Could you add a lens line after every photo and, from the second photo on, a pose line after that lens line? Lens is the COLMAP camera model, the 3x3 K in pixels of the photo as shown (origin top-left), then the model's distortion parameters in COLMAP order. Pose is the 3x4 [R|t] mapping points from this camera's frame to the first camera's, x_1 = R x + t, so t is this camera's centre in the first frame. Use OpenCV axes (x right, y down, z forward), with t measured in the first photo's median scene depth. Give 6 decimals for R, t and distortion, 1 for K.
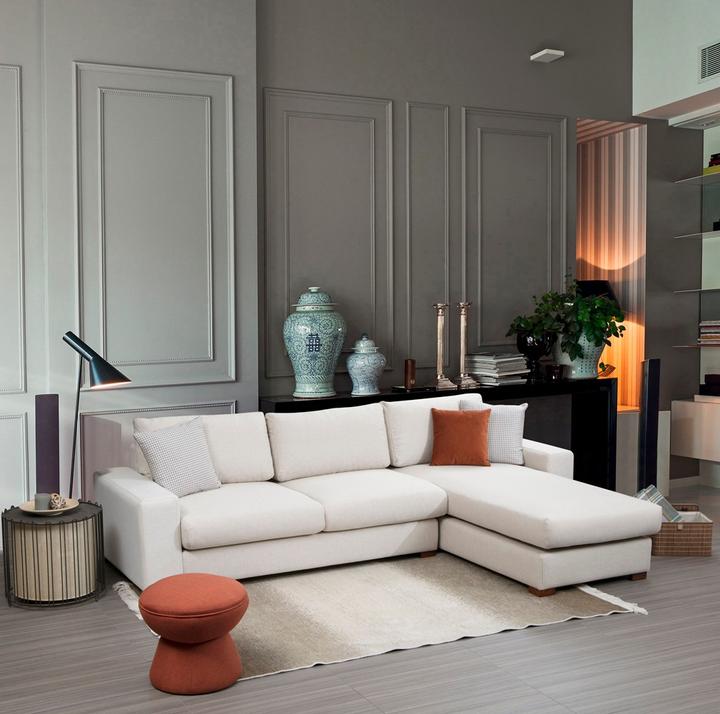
lens RADIAL K [[1101.6, 0, 360.0], [0, 1101.6, 357.0], [0, 0, 1]] dist [-0.126708, 0.079510]
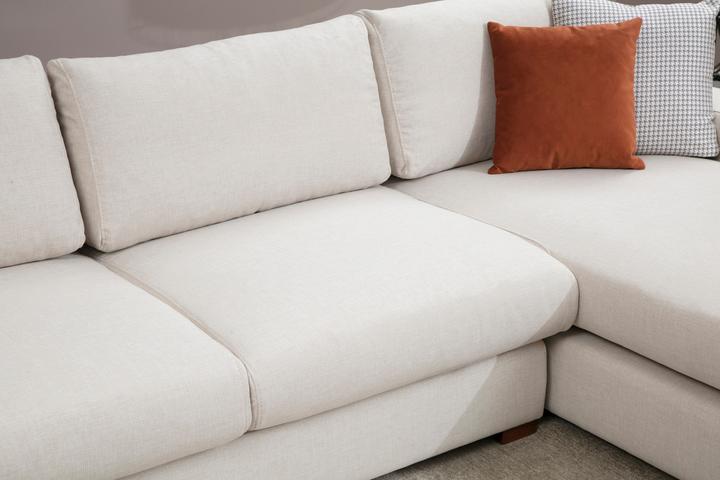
lens RADIAL K [[1363.0, 0, 360.0], [0, 1363.0, 240.0], [0, 0, 1]] dist [0.020463, 1.764730]
pose [[0.994261, -0.049500, 0.094839, -0.032381], [0.025011, 0.969501, 0.243809, 0.002374], [-0.104015, -0.240038, 0.965175, 0.570594]]
